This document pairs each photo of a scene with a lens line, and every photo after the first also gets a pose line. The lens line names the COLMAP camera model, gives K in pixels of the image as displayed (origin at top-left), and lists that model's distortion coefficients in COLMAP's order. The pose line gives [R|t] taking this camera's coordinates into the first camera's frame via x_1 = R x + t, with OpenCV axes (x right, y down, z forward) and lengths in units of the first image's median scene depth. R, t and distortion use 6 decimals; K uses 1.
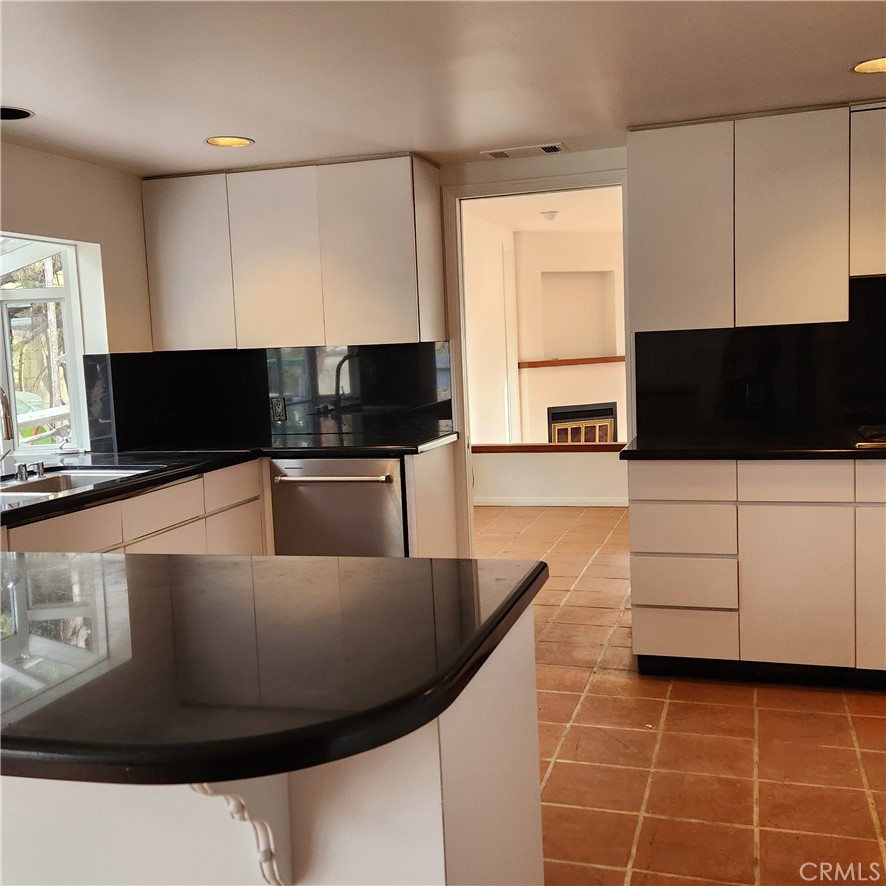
lens RADIAL K [[1013.6, 0, 439.5], [0, 1013.6, 444.3], [0, 0, 1]] dist [0.069421, 0.000000]
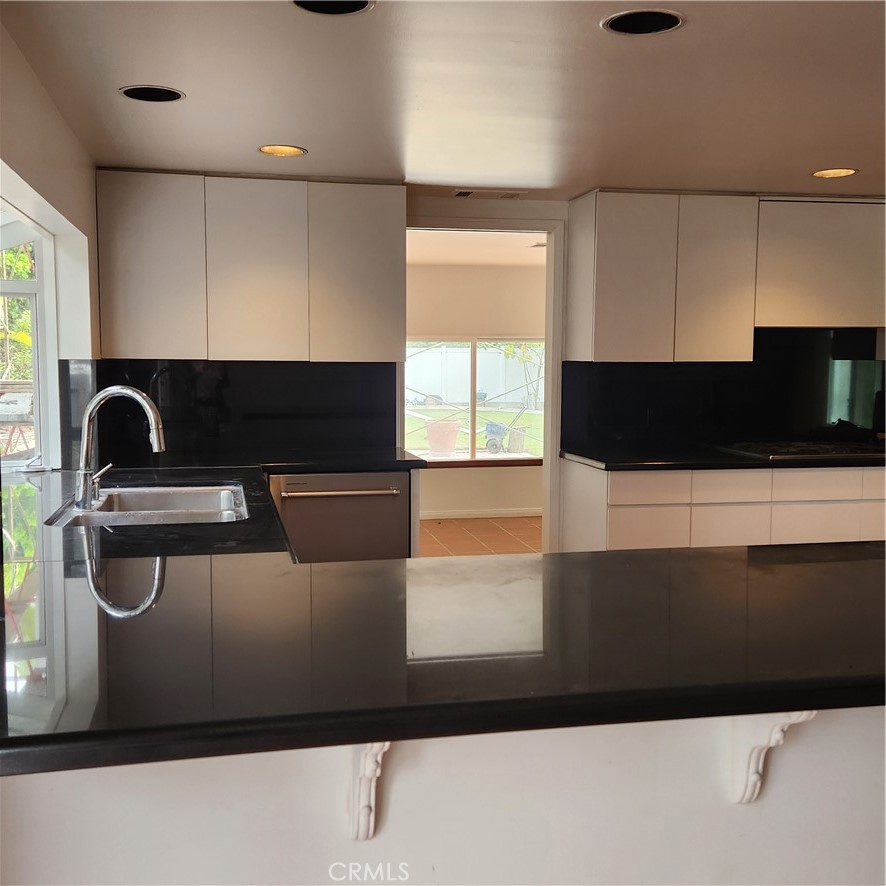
lens RADIAL K [[1013.6, 0, 437.8], [0, 1013.6, 444.8], [0, 0, 1]] dist [0.069421, 0.000000]
pose [[0.870034, 0.004777, 0.492969, -0.516752], [0.009899, 0.999582, -0.027157, 0.013842], [-0.492892, 0.028507, 0.869623, 0.076939]]
